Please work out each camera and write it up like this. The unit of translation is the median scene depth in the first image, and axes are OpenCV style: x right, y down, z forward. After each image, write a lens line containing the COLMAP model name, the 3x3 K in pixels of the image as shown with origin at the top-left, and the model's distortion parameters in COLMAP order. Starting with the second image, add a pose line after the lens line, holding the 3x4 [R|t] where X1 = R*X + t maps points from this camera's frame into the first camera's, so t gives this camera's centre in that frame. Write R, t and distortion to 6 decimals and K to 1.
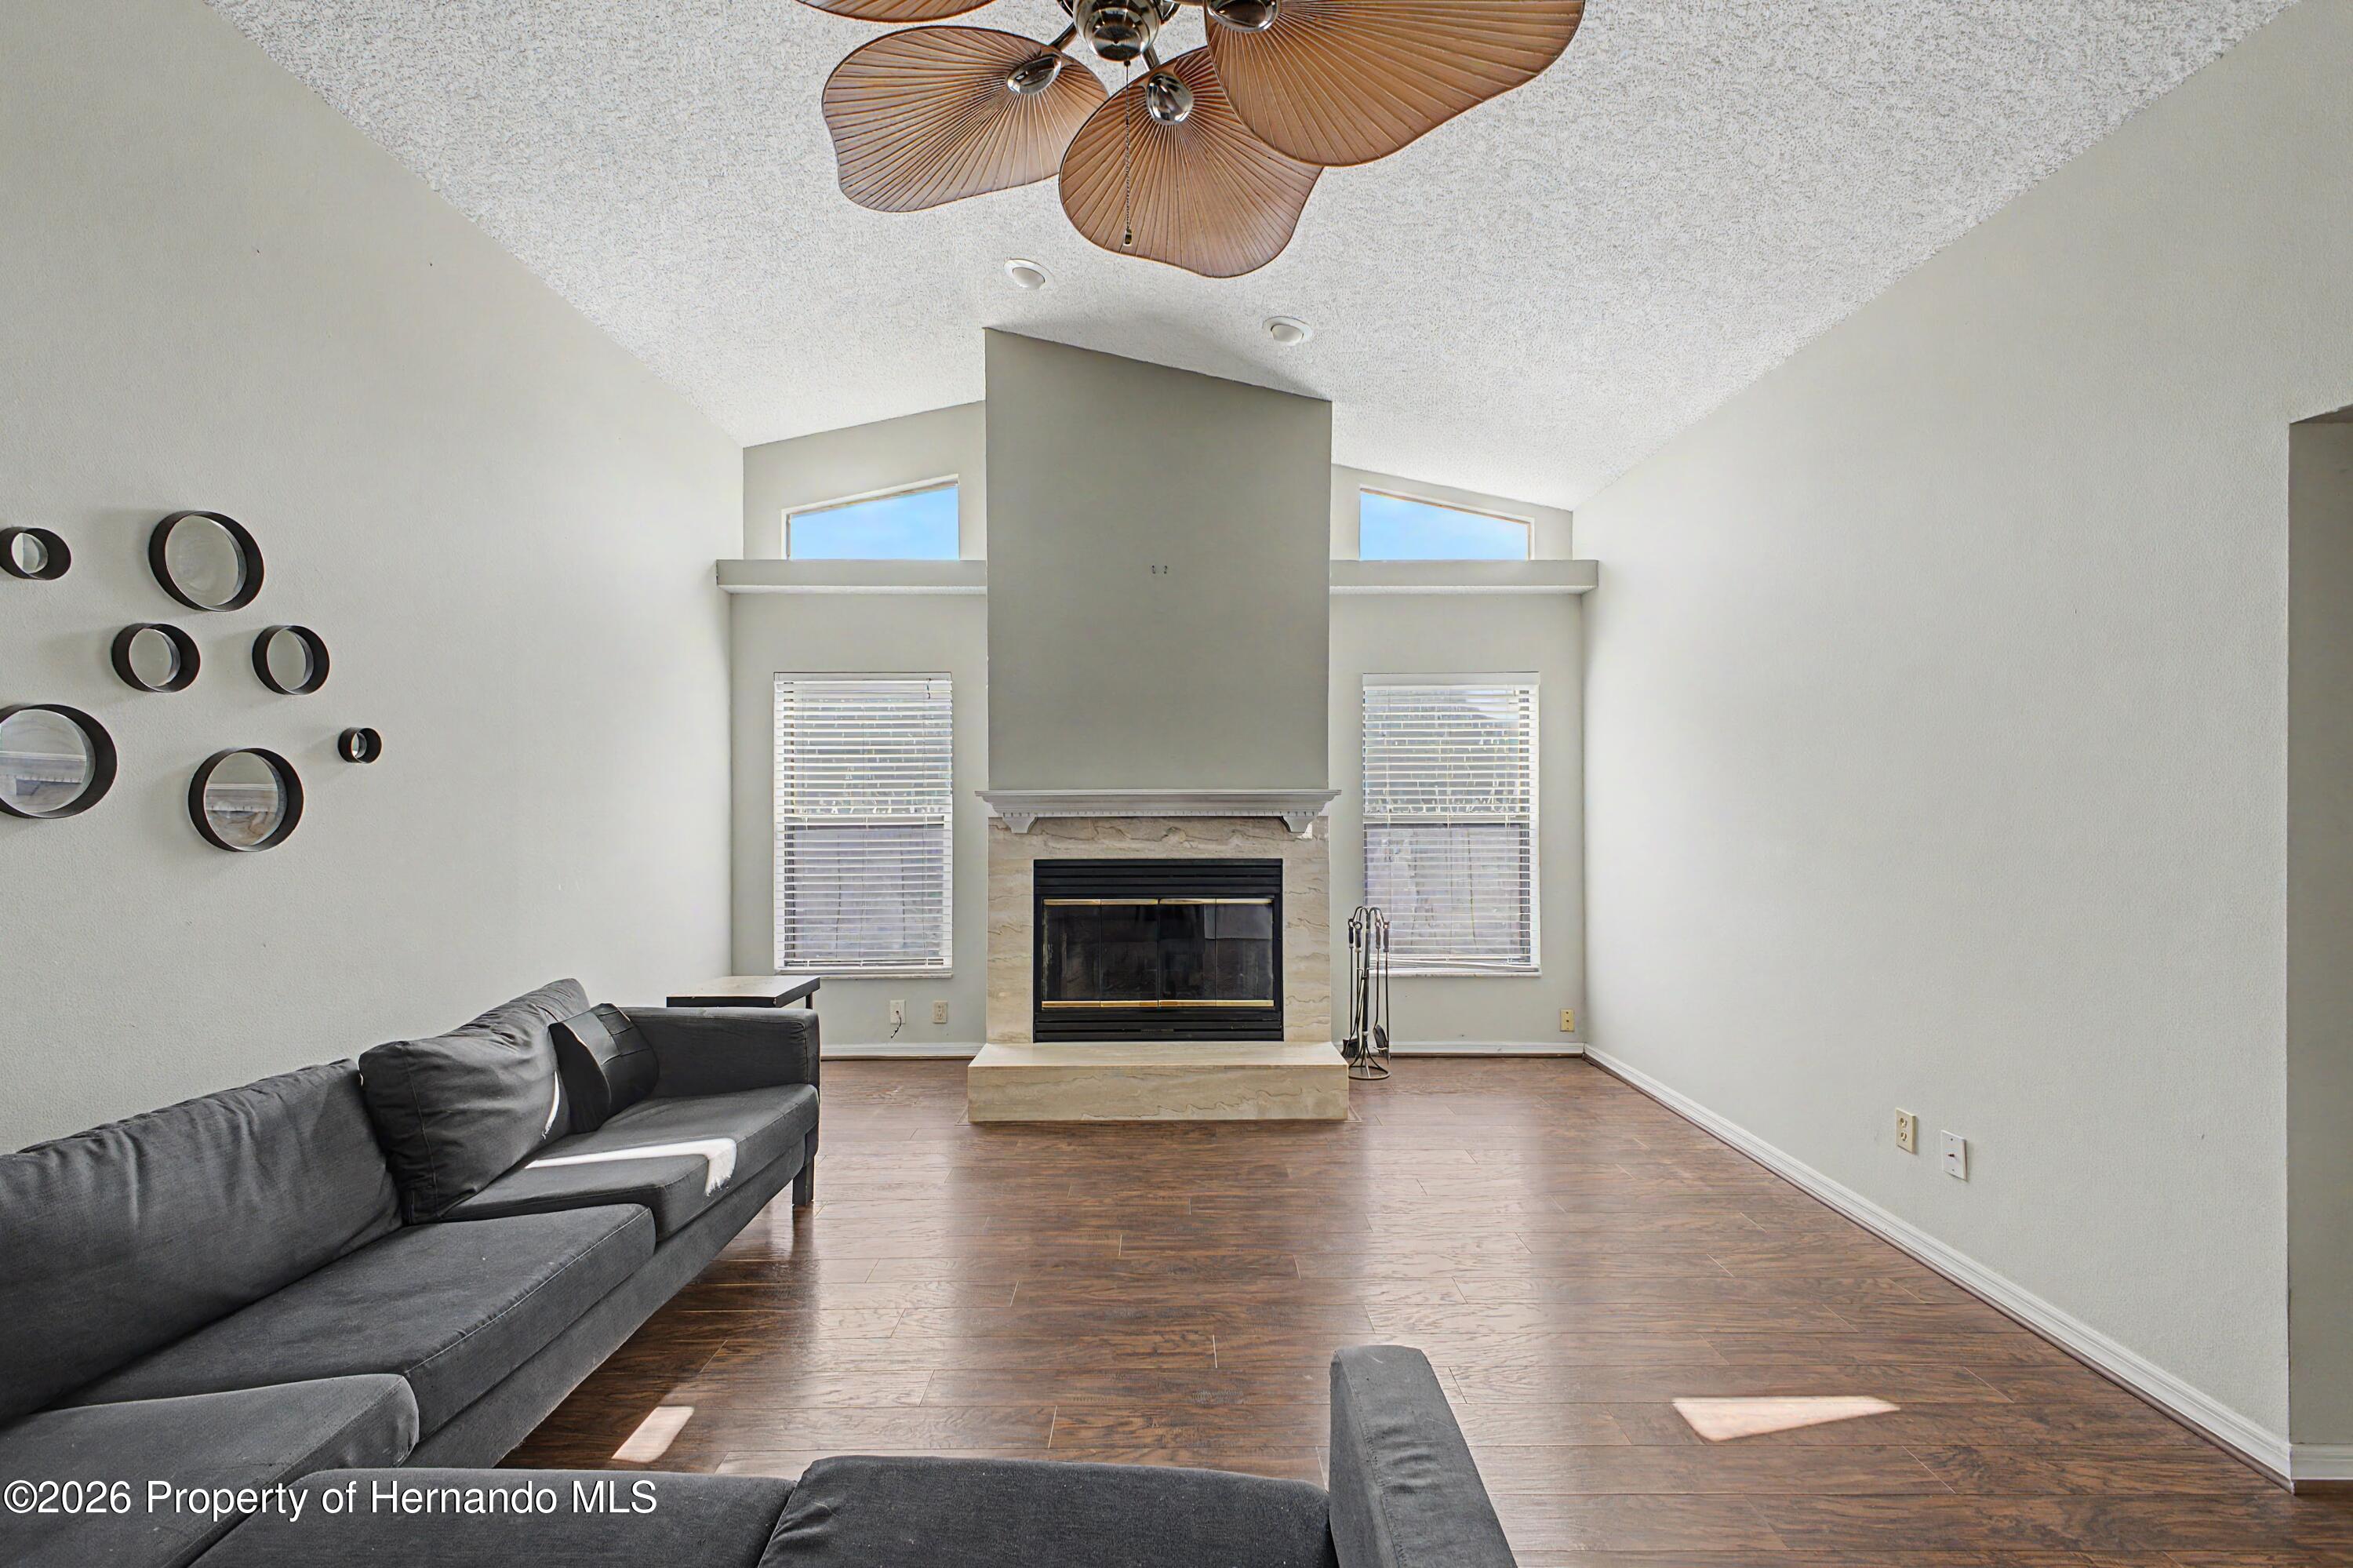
lens RADIAL K [[943.7, 0, 1176.5], [0, 943.7, 784.0], [0, 0, 1]] dist [0.000363, -0.000083]
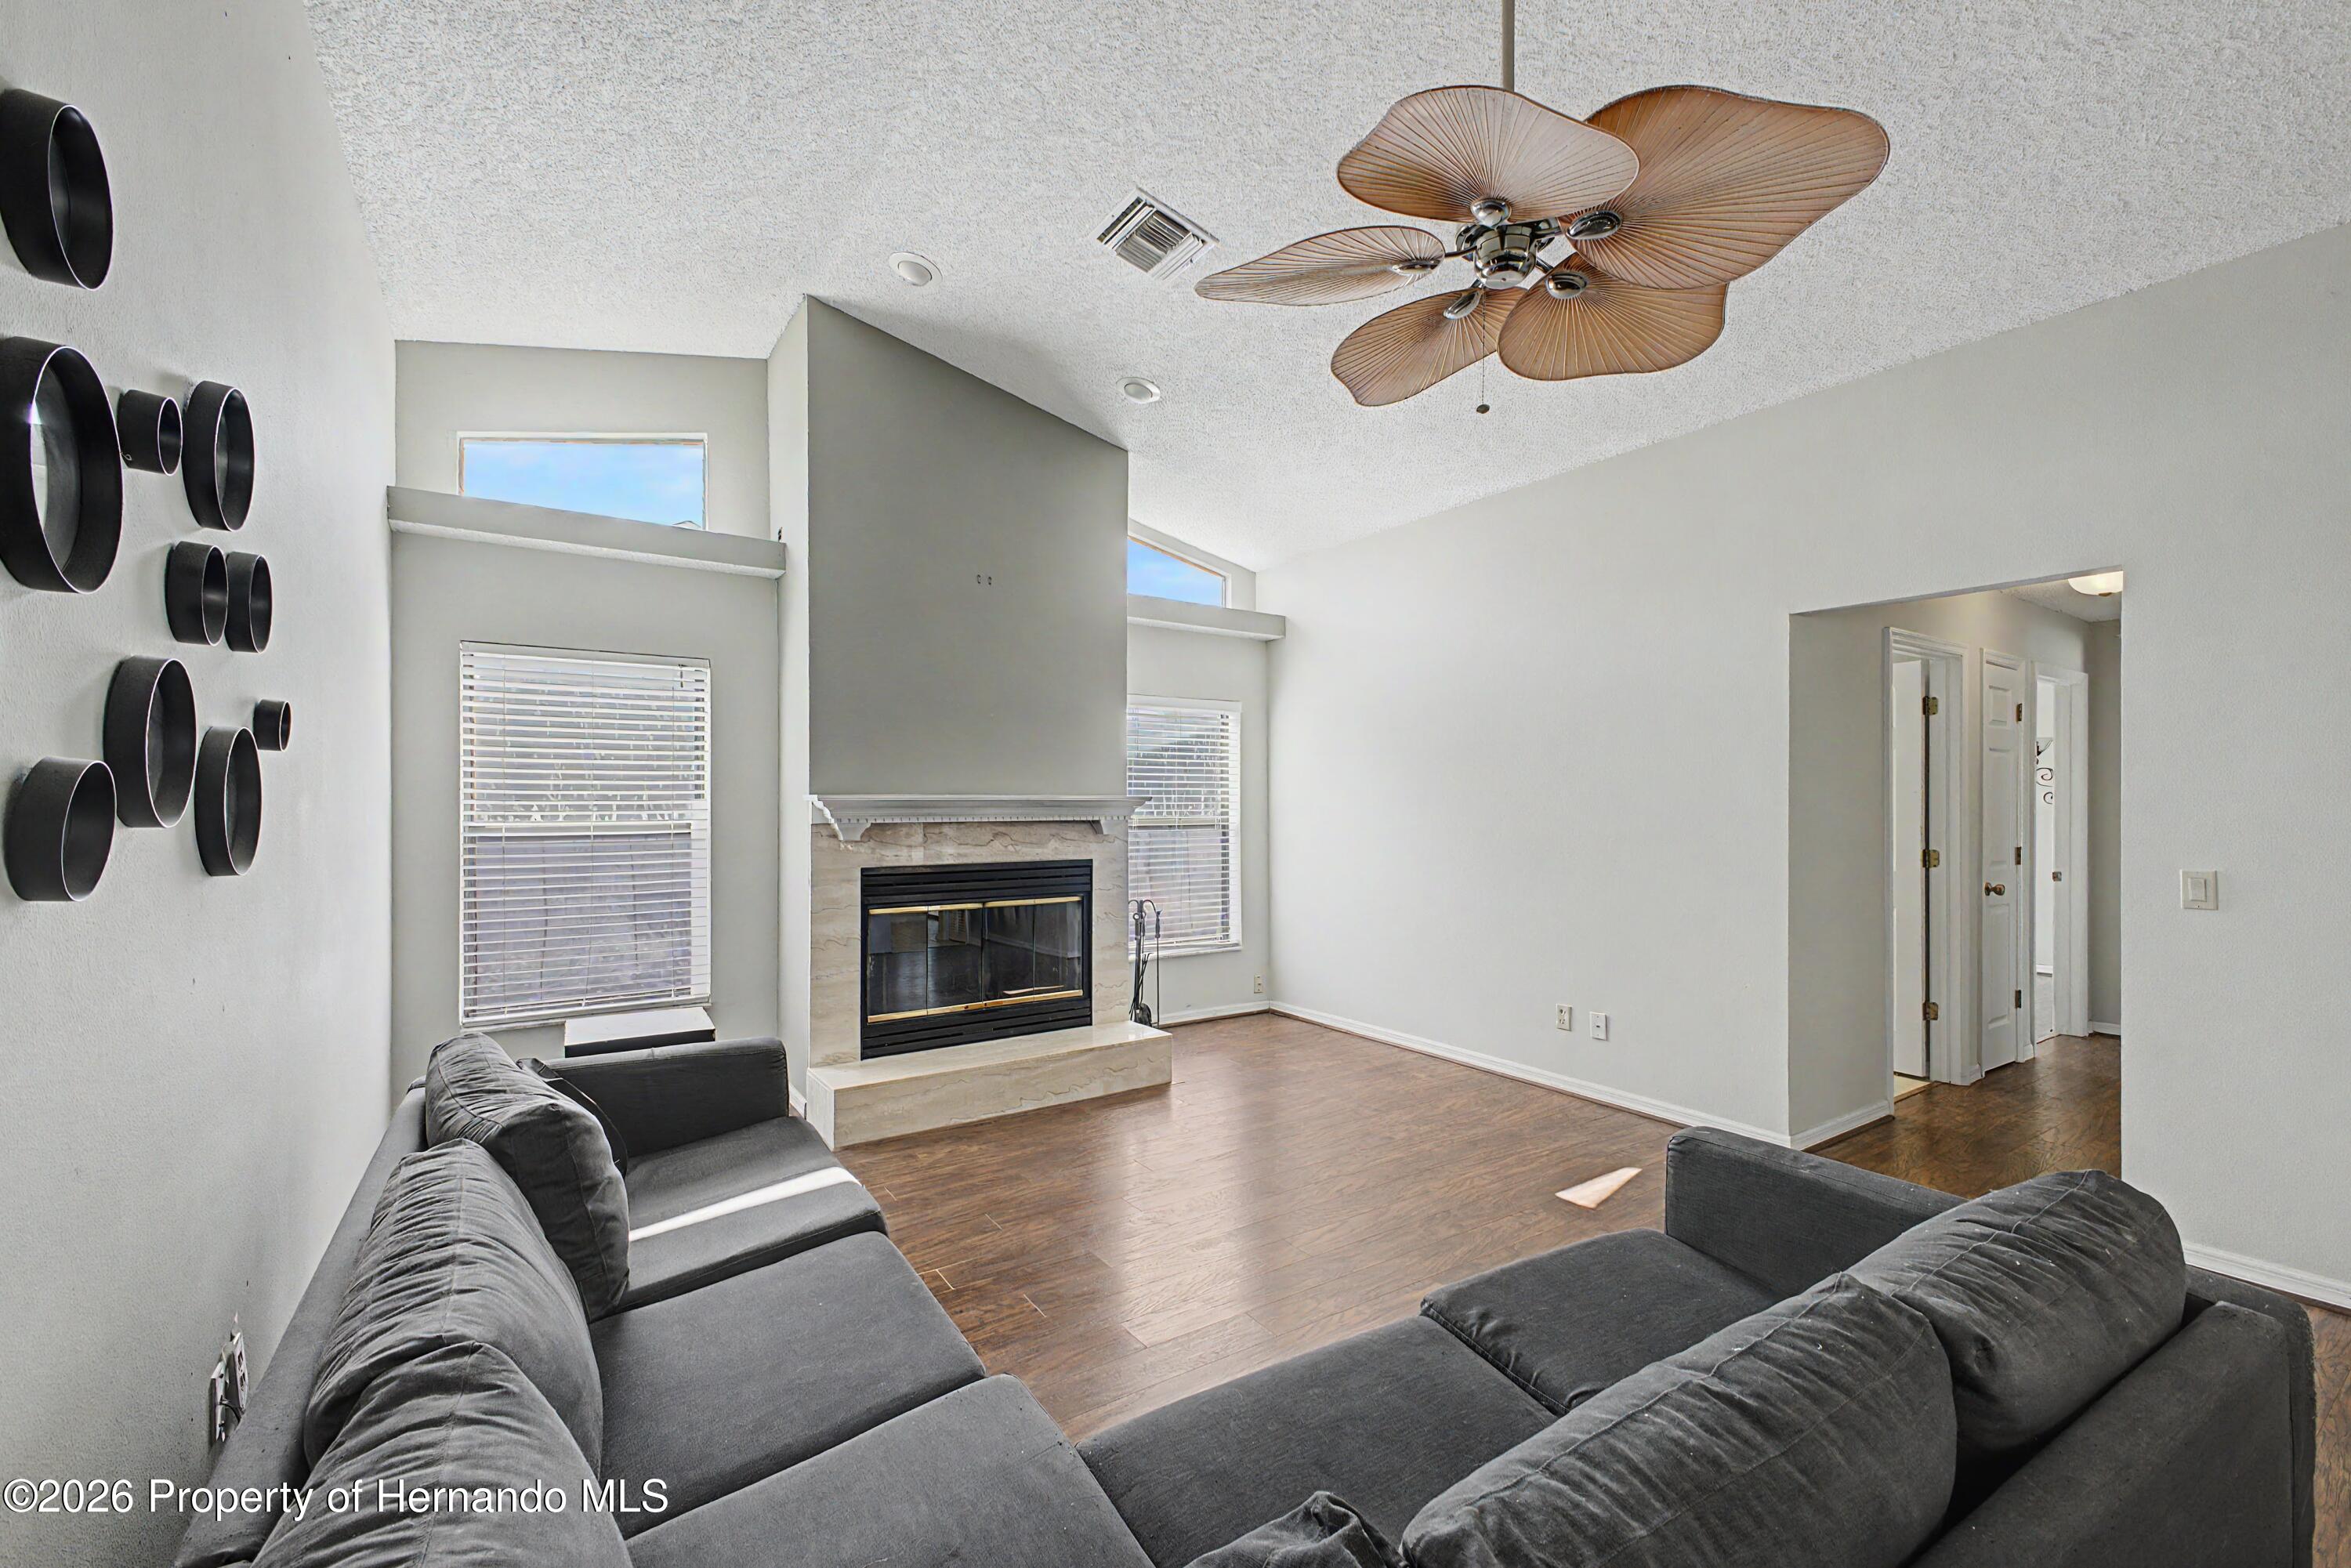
lens RADIAL K [[942.9, 0, 1175.5], [0, 942.9, 784.0], [0, 0, 1]] dist [0.000363, -0.000083]
pose [[0.834924, 0.013700, 0.550195, -0.411237], [-0.011181, 0.999906, -0.007931, -0.000615], [-0.550252, 0.000470, 0.834999, 0.030438]]
